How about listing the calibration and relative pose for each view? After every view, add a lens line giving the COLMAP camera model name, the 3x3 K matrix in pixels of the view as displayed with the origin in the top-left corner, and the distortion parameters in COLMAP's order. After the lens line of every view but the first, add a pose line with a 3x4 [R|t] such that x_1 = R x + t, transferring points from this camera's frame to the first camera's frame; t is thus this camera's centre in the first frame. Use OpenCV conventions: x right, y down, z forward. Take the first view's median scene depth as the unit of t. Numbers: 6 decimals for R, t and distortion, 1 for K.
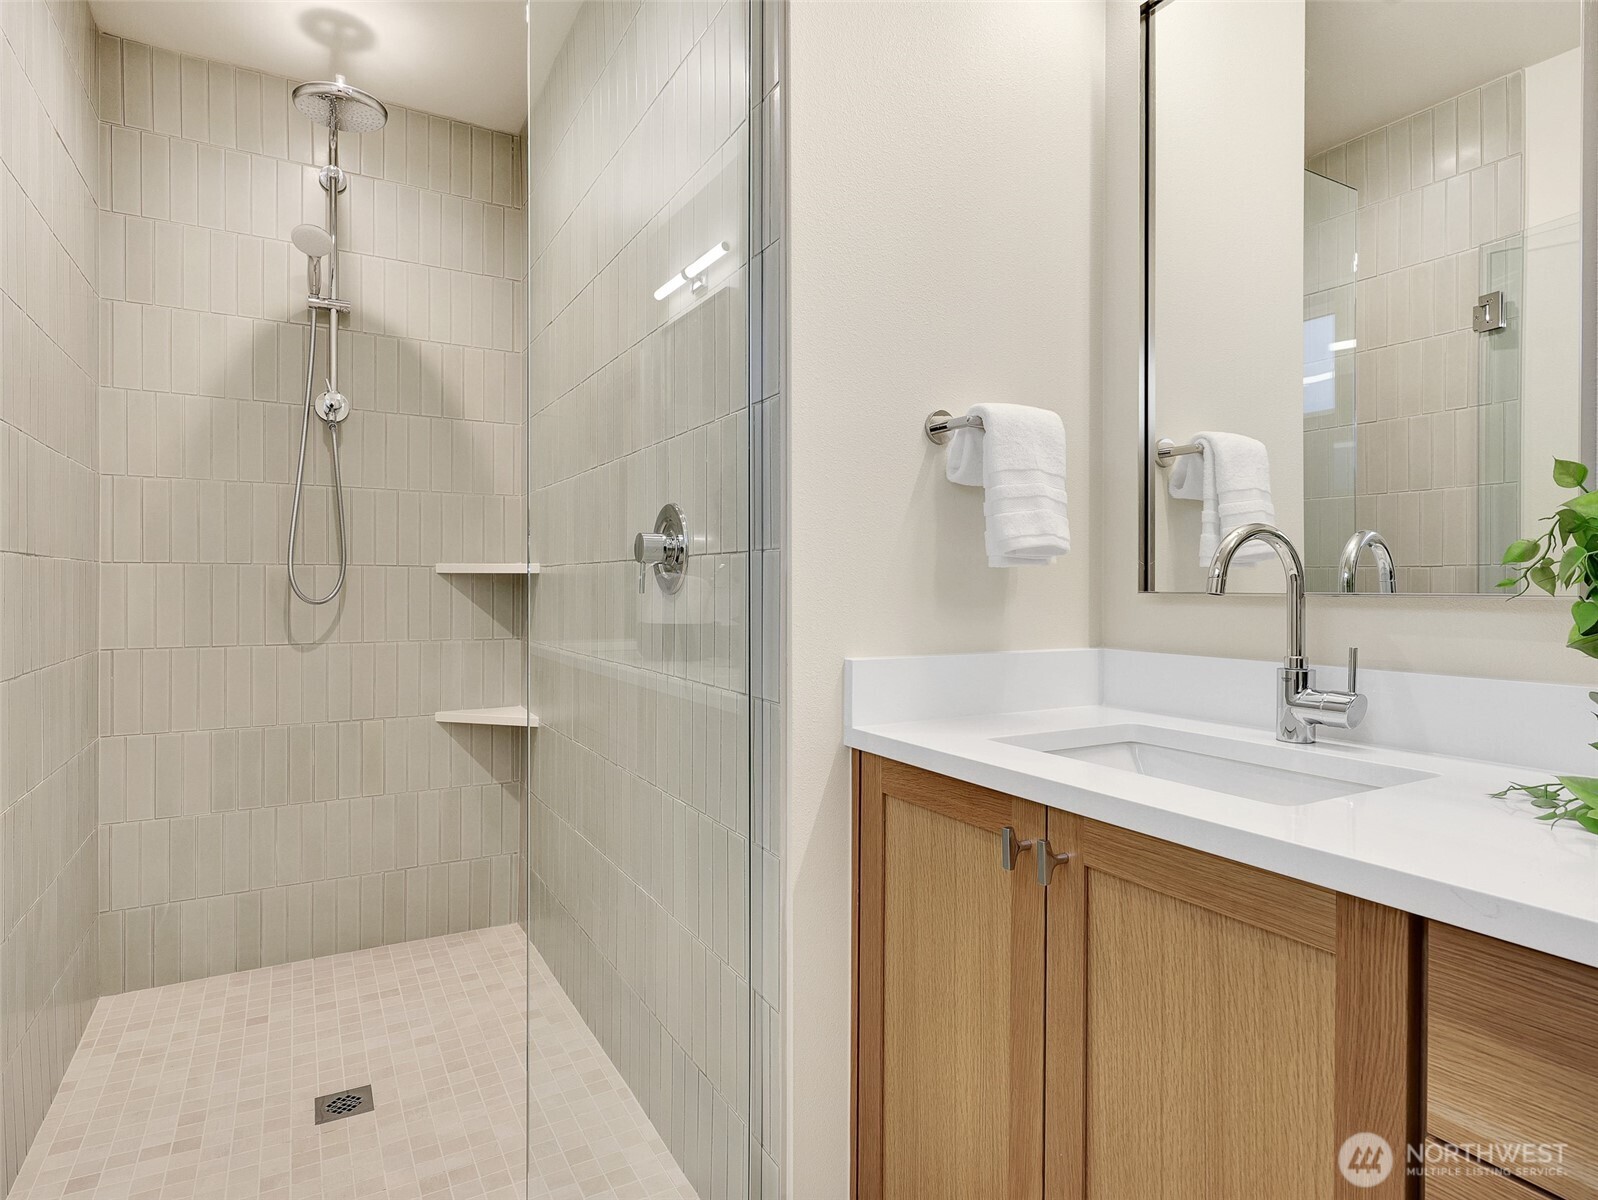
lens RADIAL K [[889.7, 0, 800.0], [0, 889.7, 583.1], [0, 0, 1]] dist [0.002658, 0.000217]
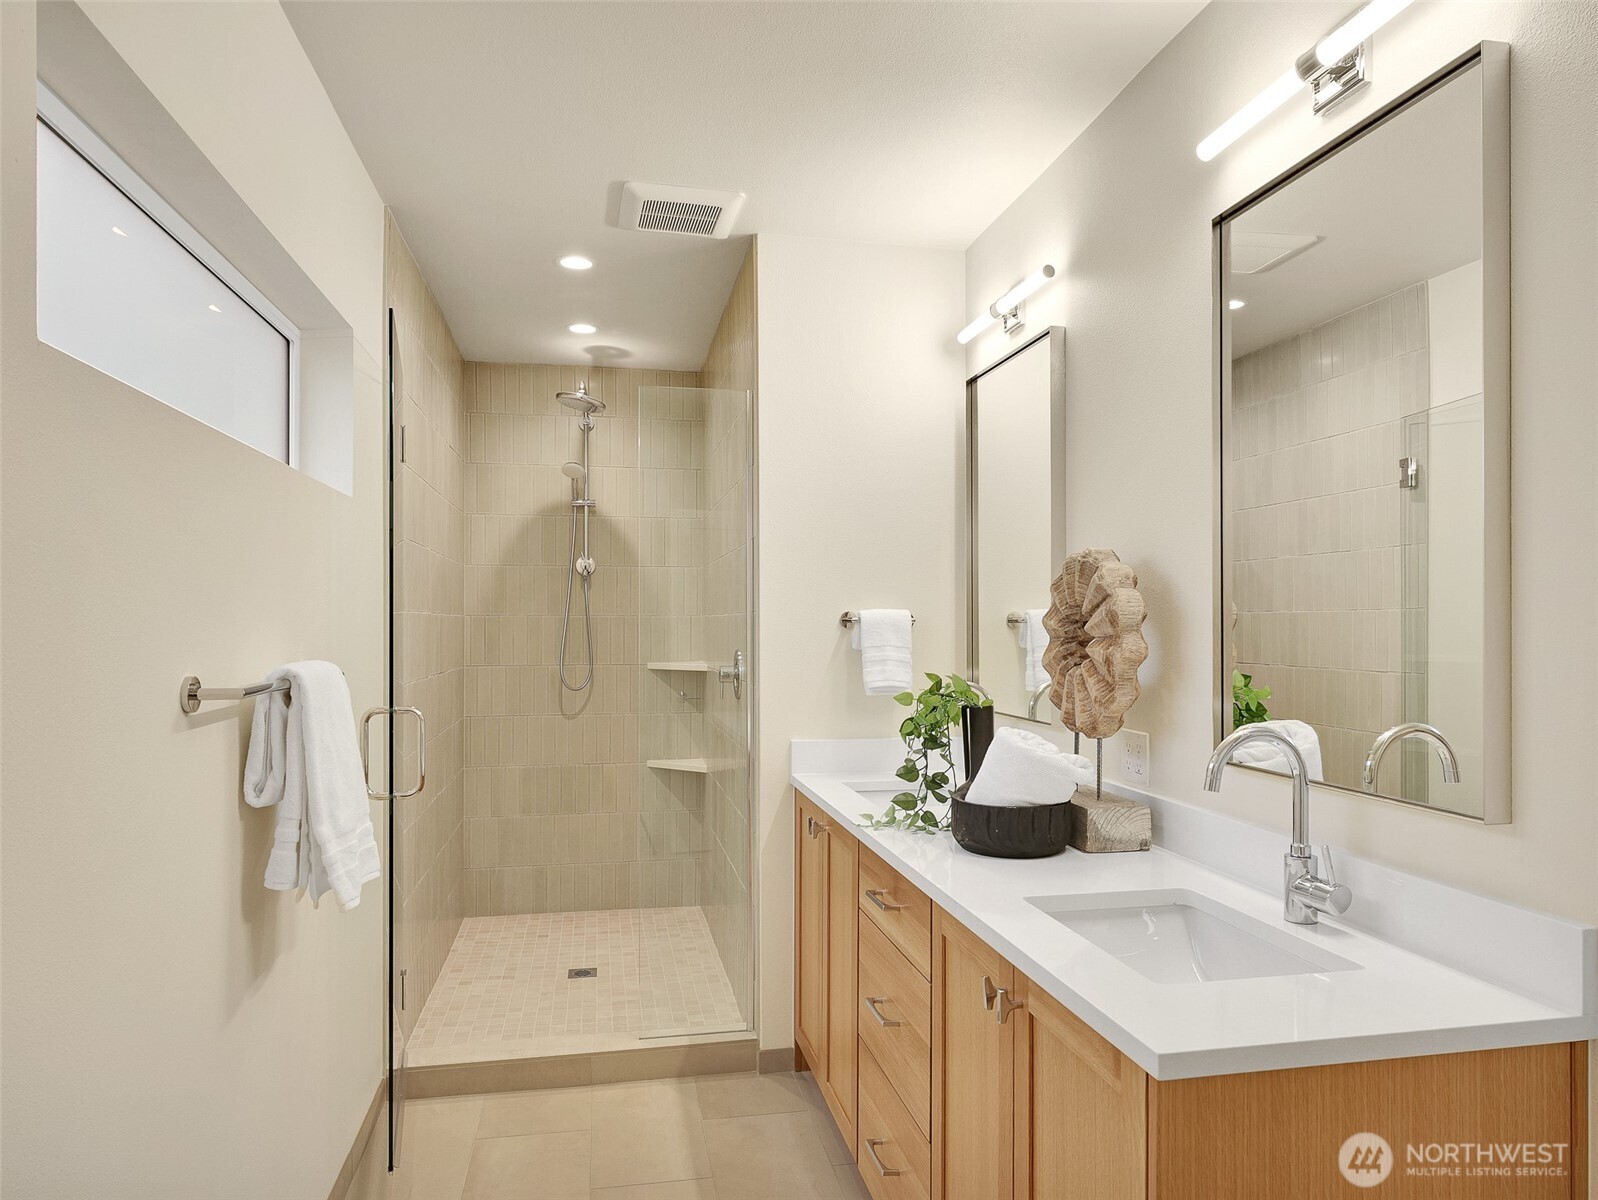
lens RADIAL K [[1011.6, 0, 802.7], [0, 1011.6, 616.8], [0, 0, 1]] dist [0.002115, 0.001294]
pose [[0.951466, -0.005060, -0.307712, 0.672197], [0.001962, 0.999944, -0.010375, -0.146532], [0.307748, 0.009267, 0.951423, -1.010031]]
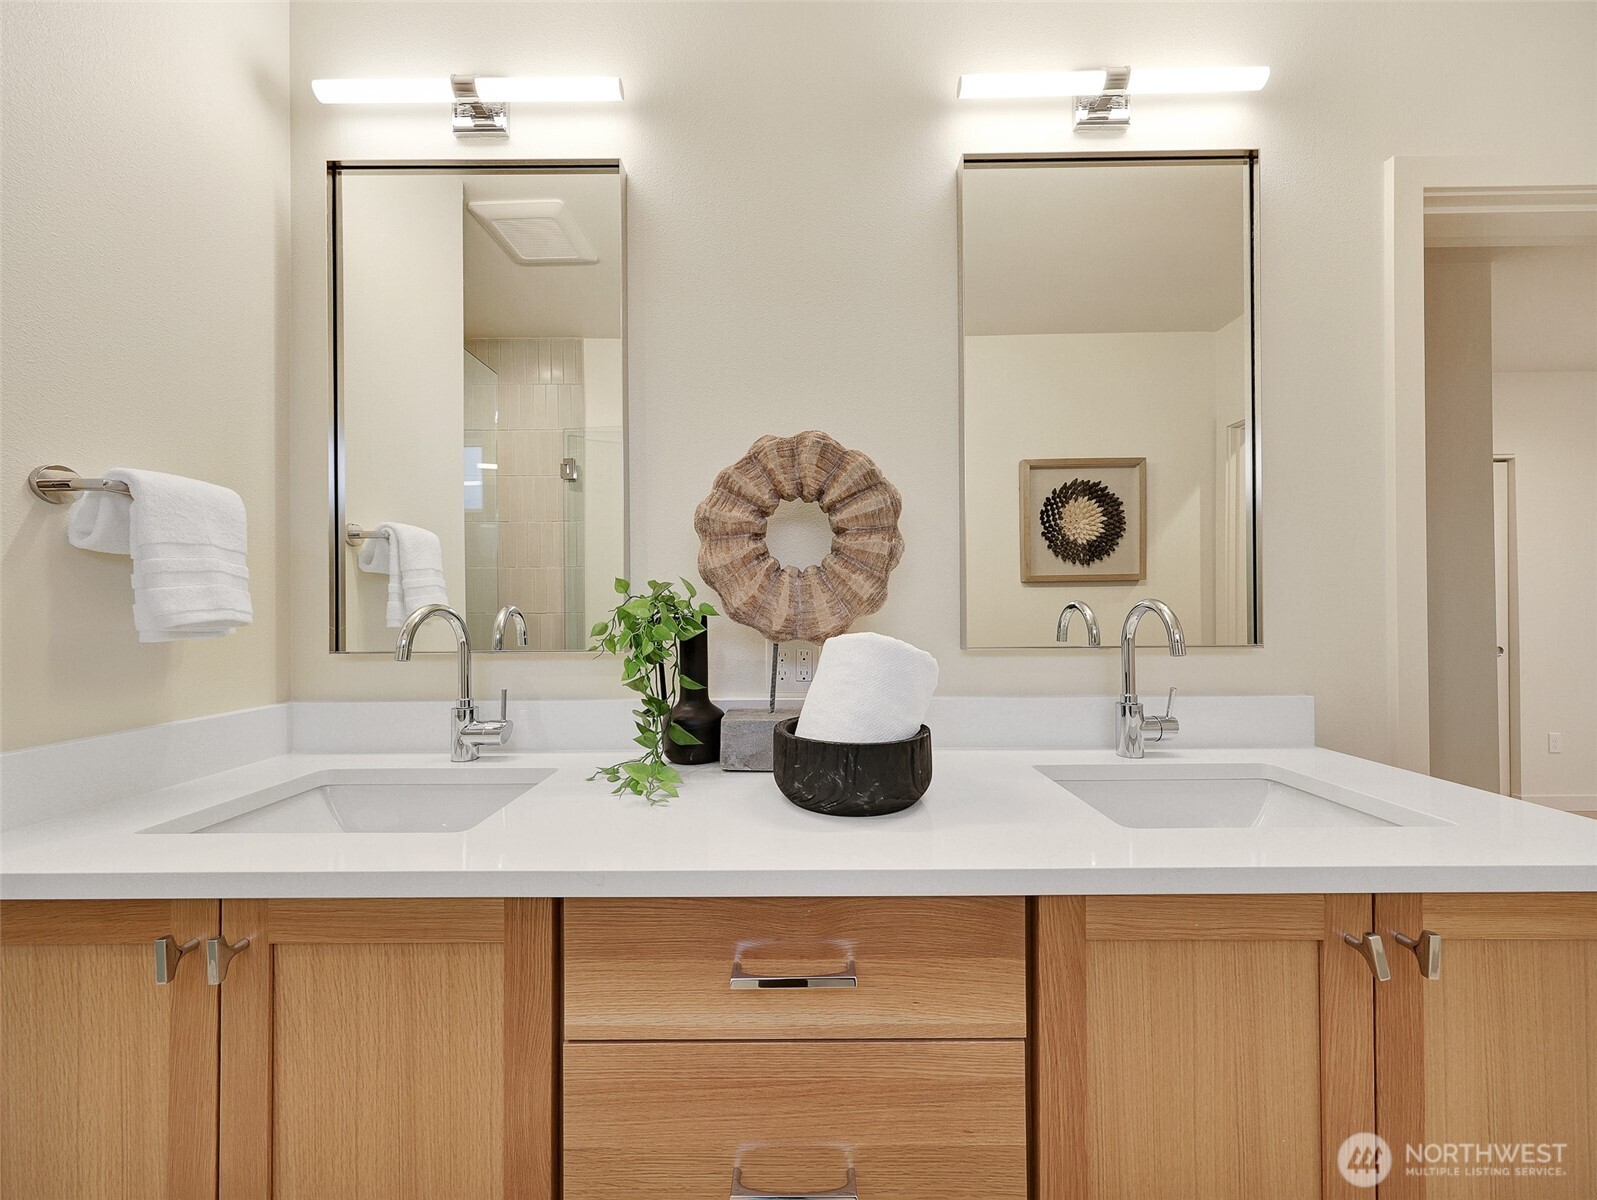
lens RADIAL K [[570.5, 0, 796.8], [0, 570.5, 605.2], [0, 0, 1]] dist [0.000545, 0.000461]
pose [[0.497775, -0.003851, 0.867298, 0.027544], [0.006739, 0.999977, 0.000573, -0.046775], [-0.867280, 0.005559, 0.497789, 0.072812]]
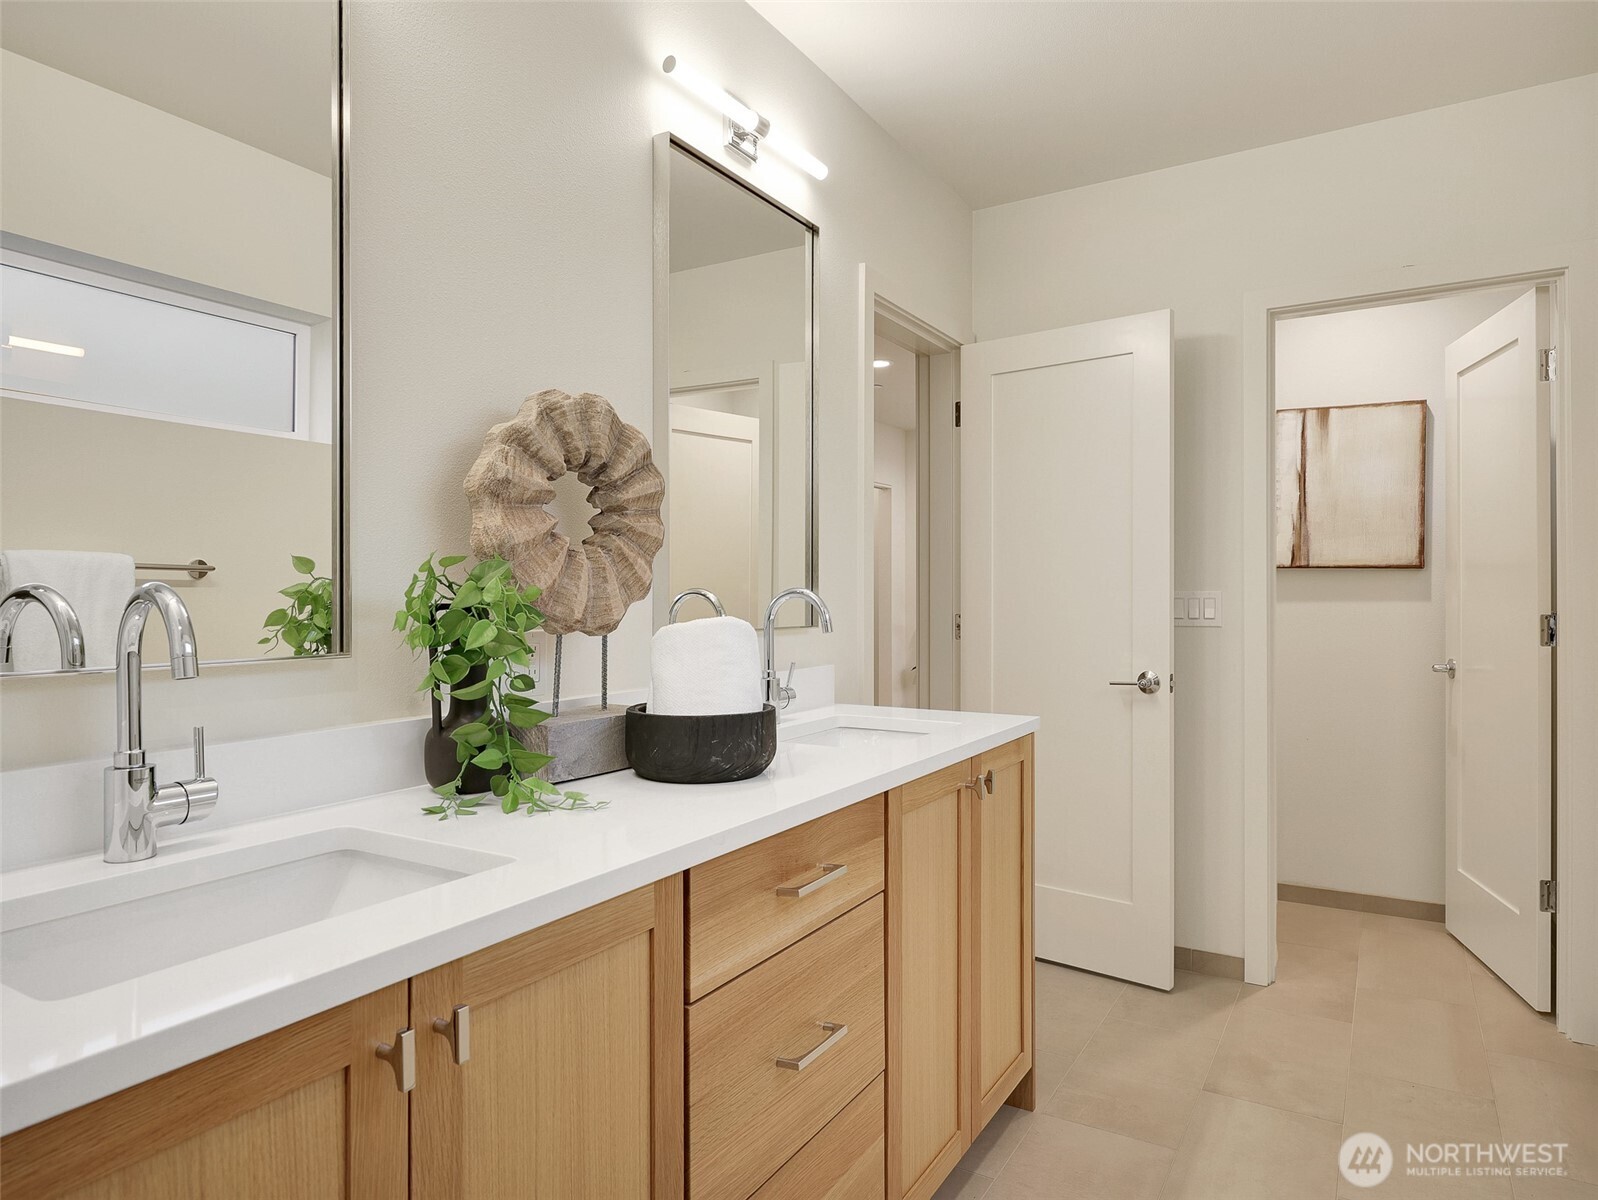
lens RADIAL K [[955.7, 0, 795.2], [0, 955.7, 592.2], [0, 0, 1]] dist [-0.003161, -0.000091]
pose [[-0.480915, -0.001986, 0.876765, -0.358791], [-0.003343, 0.999994, 0.000431, -0.045338], [-0.876761, -0.002724, -0.480919, 0.685483]]
